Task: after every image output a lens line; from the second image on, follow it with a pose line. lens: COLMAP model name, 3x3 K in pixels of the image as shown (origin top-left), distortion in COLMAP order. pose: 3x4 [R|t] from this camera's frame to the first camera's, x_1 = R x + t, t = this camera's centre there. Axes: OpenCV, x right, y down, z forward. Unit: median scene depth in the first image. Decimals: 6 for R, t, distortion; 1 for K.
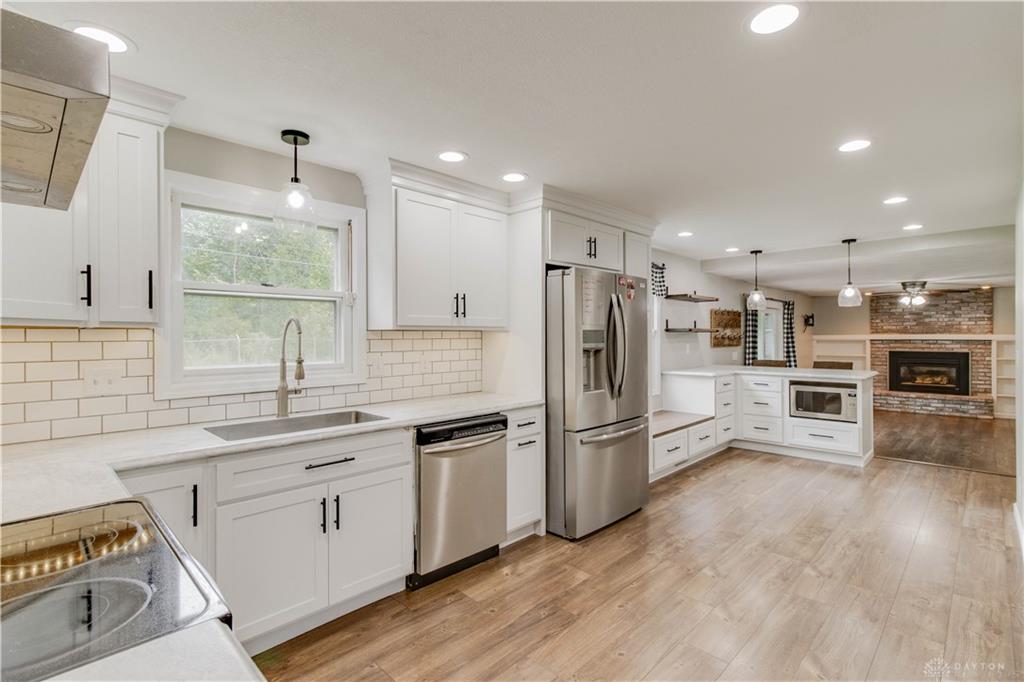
lens RADIAL K [[475.6, 0, 513.7], [0, 475.6, 340.2], [0, 0, 1]] dist [-0.004575, 0.001255]
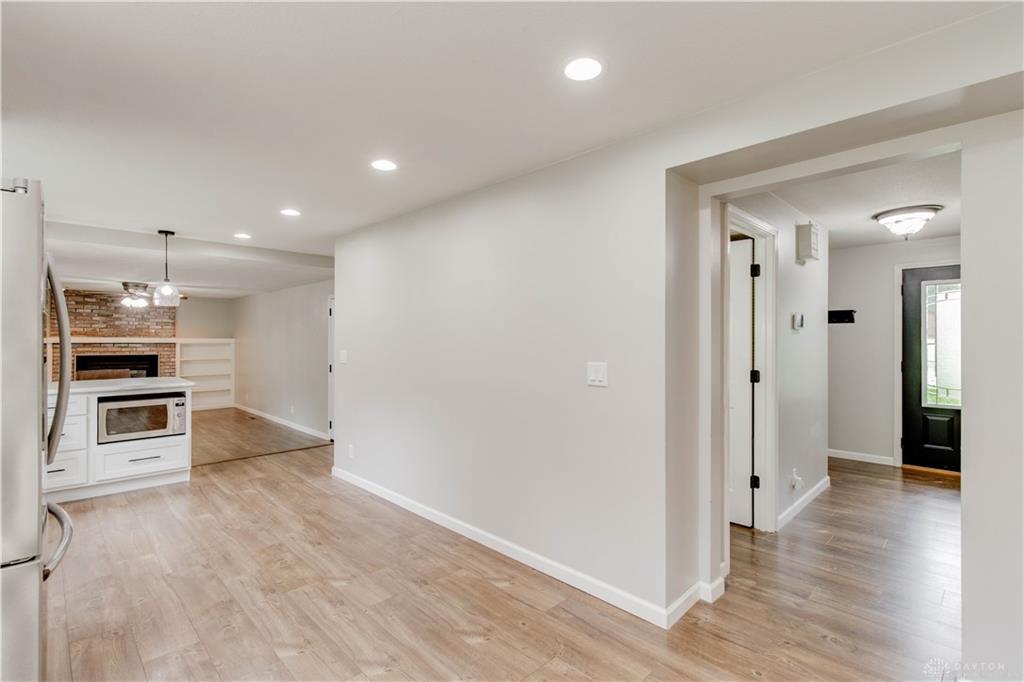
lens RADIAL K [[475.6, 0, 515.0], [0, 475.6, 337.8], [0, 0, 1]] dist [-0.004575, 0.001255]
pose [[0.001542, 0.007968, 0.999967, -0.179979], [0.002802, 0.999964, -0.007972, -0.002817], [-0.999995, 0.002814, 0.001520, 0.329271]]
